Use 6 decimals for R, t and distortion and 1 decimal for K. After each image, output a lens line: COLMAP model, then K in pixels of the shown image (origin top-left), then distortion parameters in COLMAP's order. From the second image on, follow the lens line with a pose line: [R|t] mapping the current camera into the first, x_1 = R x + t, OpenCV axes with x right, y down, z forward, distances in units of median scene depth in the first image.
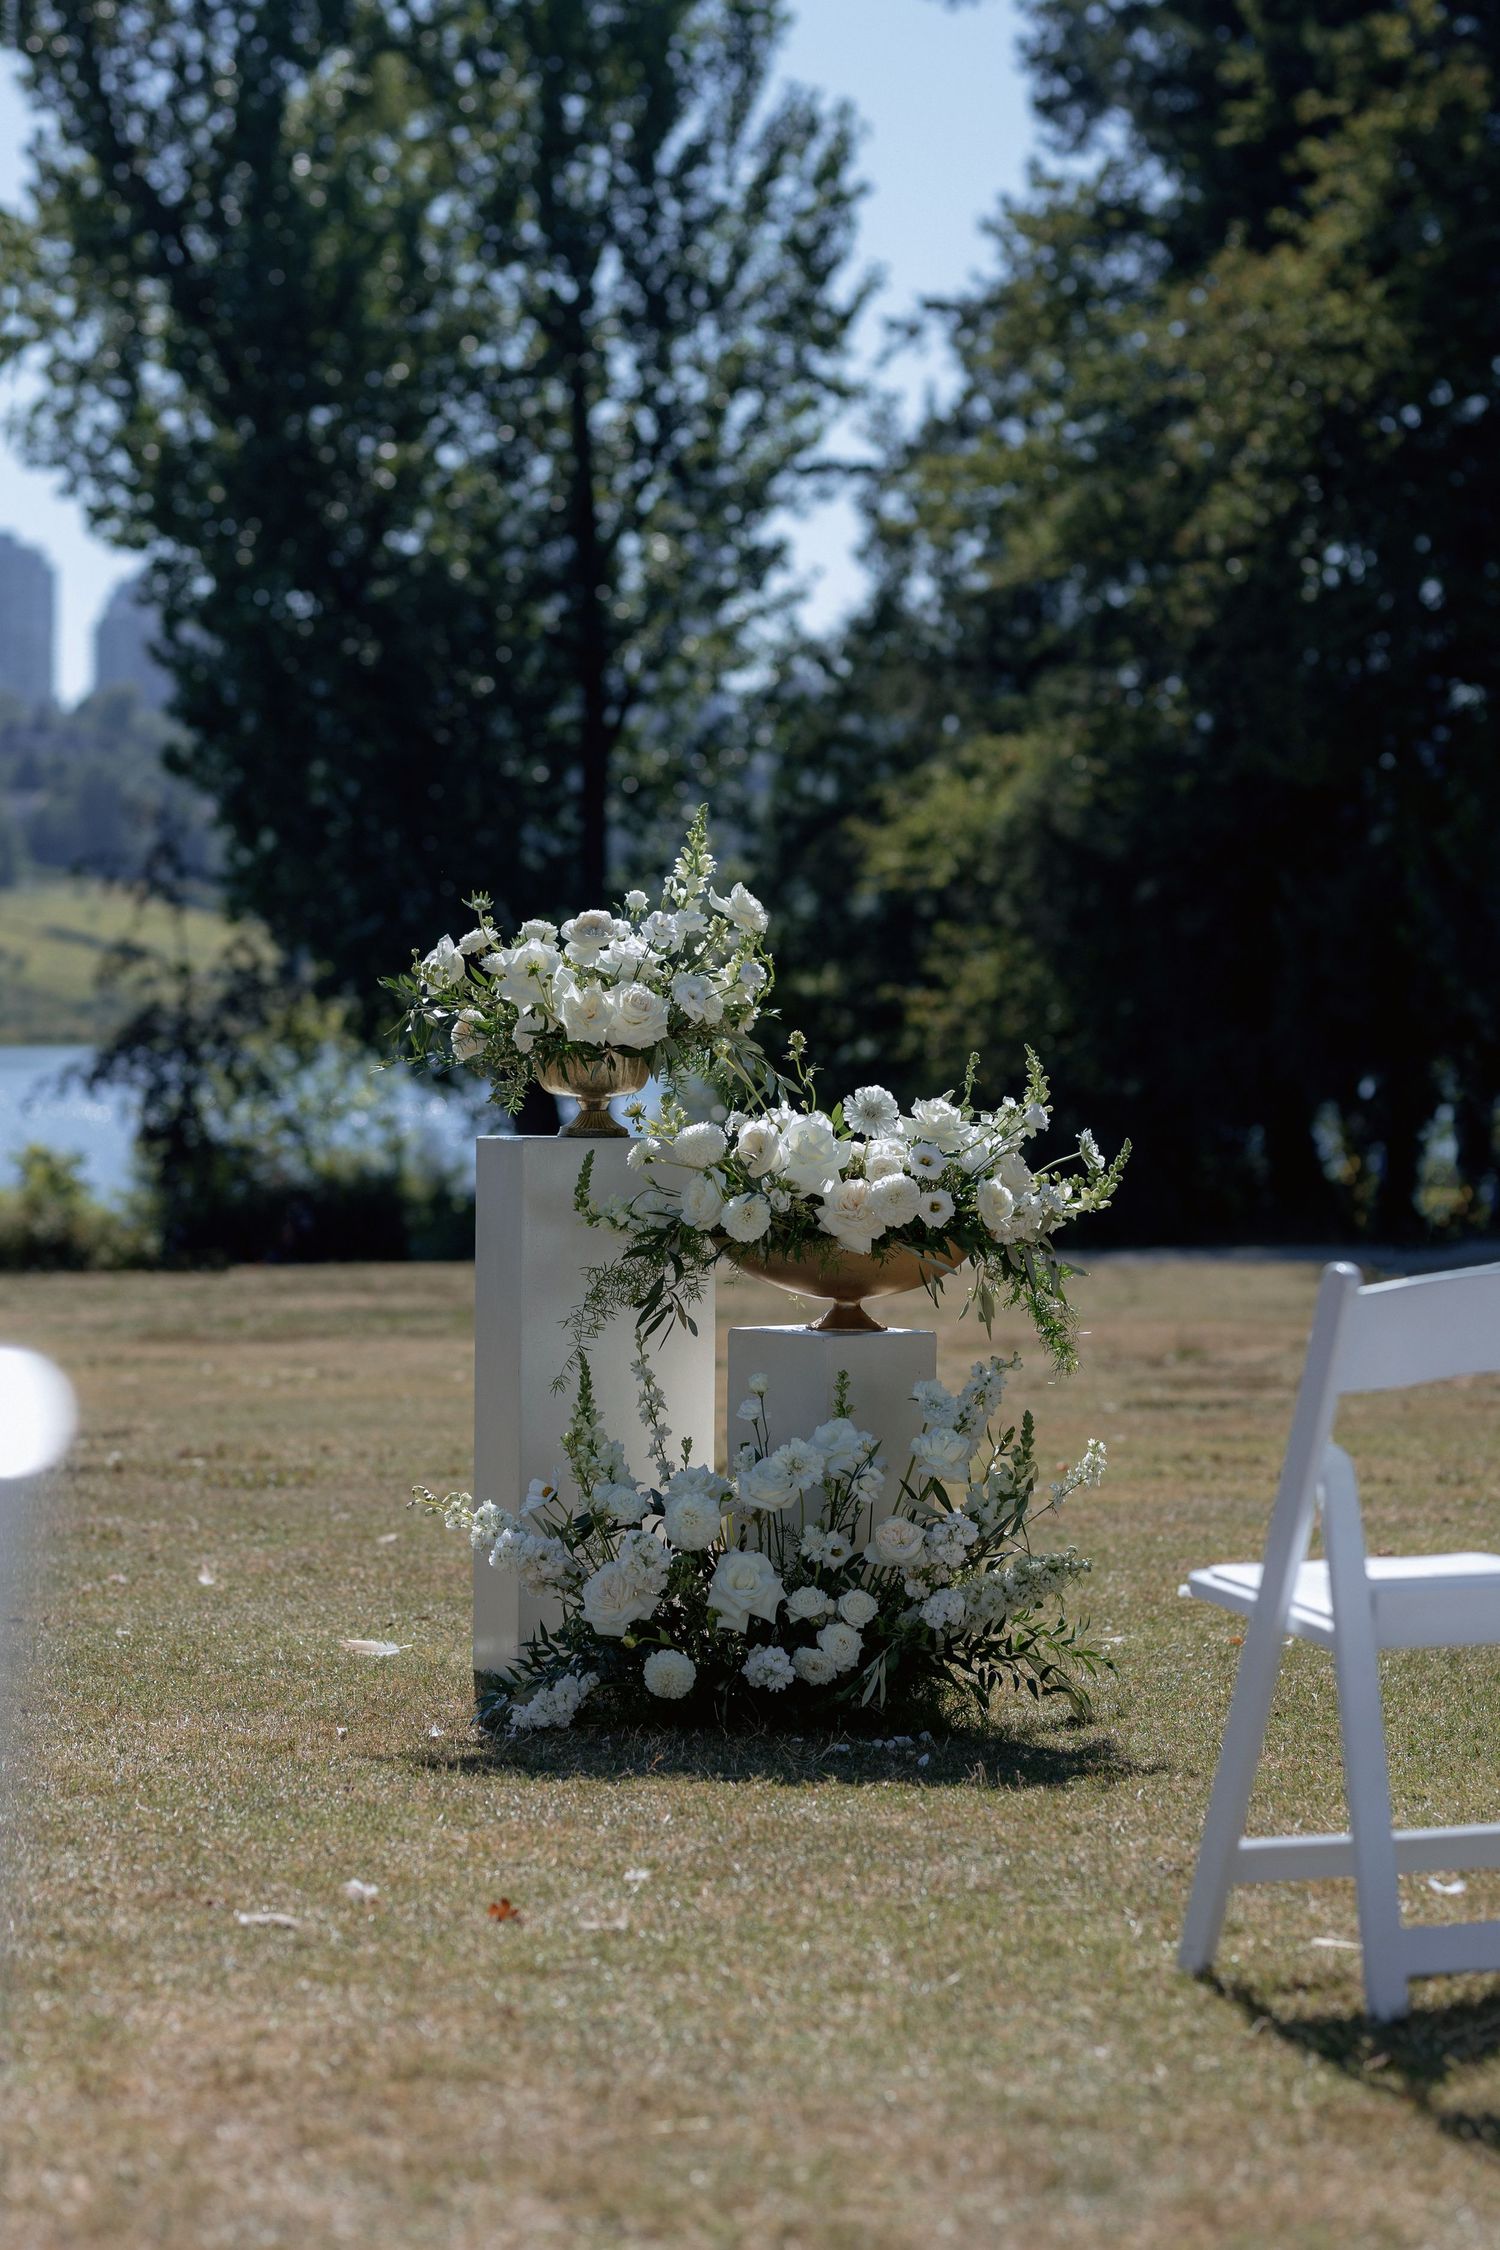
lens RADIAL K [[5413.8, 0, 750.0], [0, 5413.8, 1125.0], [0, 0, 1]] dist [0.059842, -0.512610]
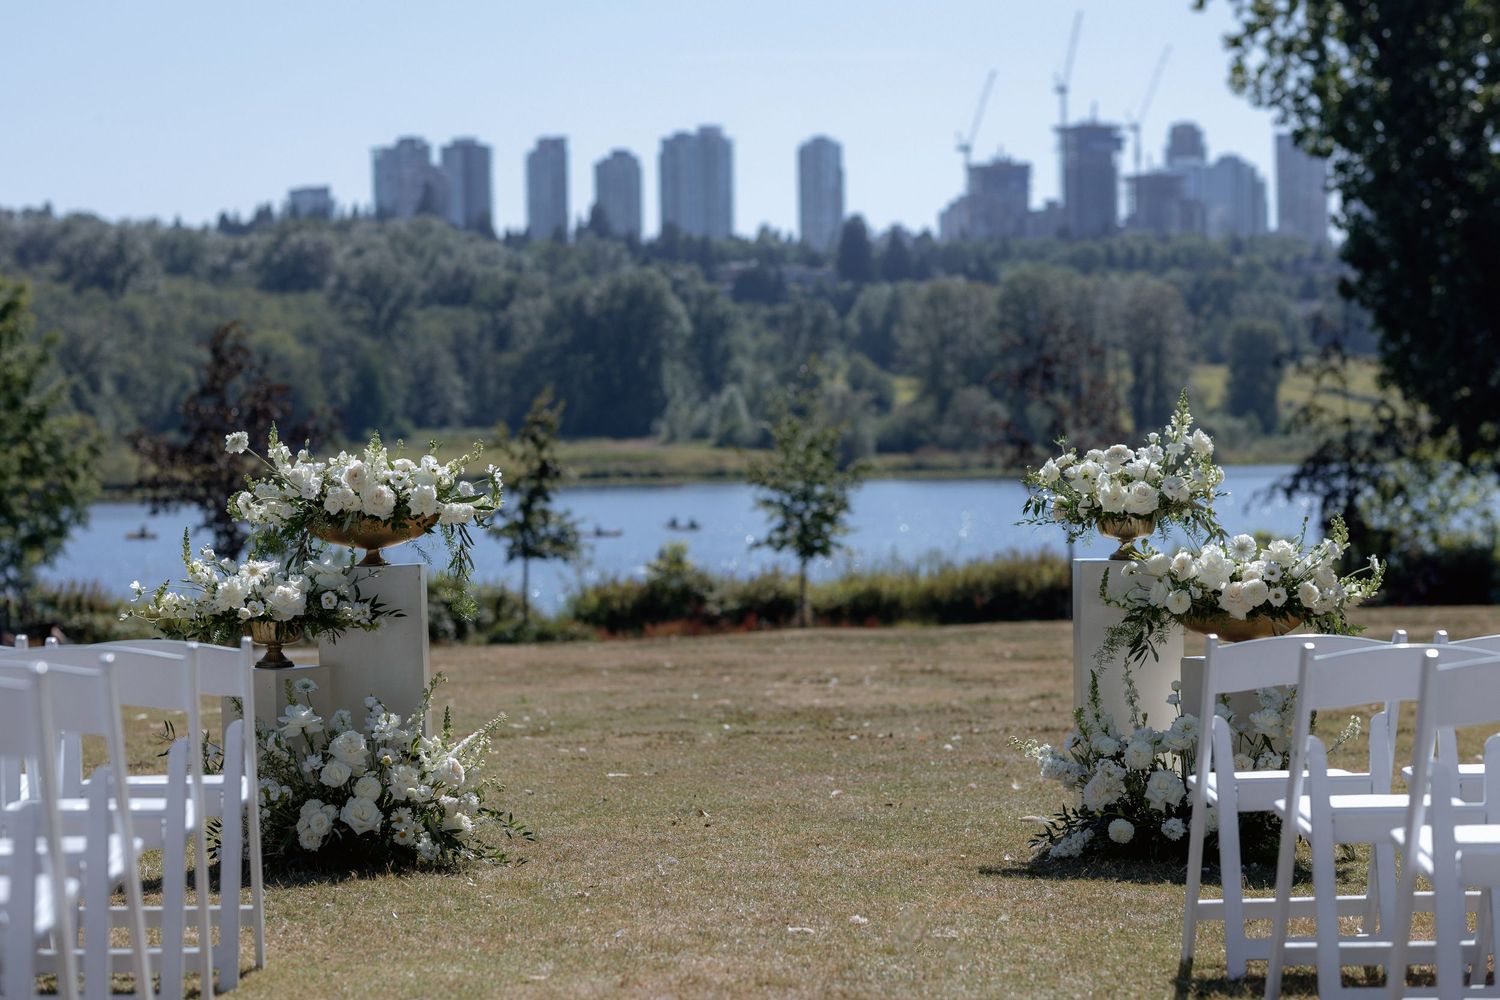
lens RADIAL K [[3609.2, 0, 750.0], [0, 3609.2, 500.0], [0, 0, 1]] dist [0.059842, -0.512610]
pose [[0.951099, -0.011009, -0.308688, 0.247051], [0.010539, 0.999939, -0.003191, -0.016686], [0.308705, -0.000219, 0.951158, -0.287409]]
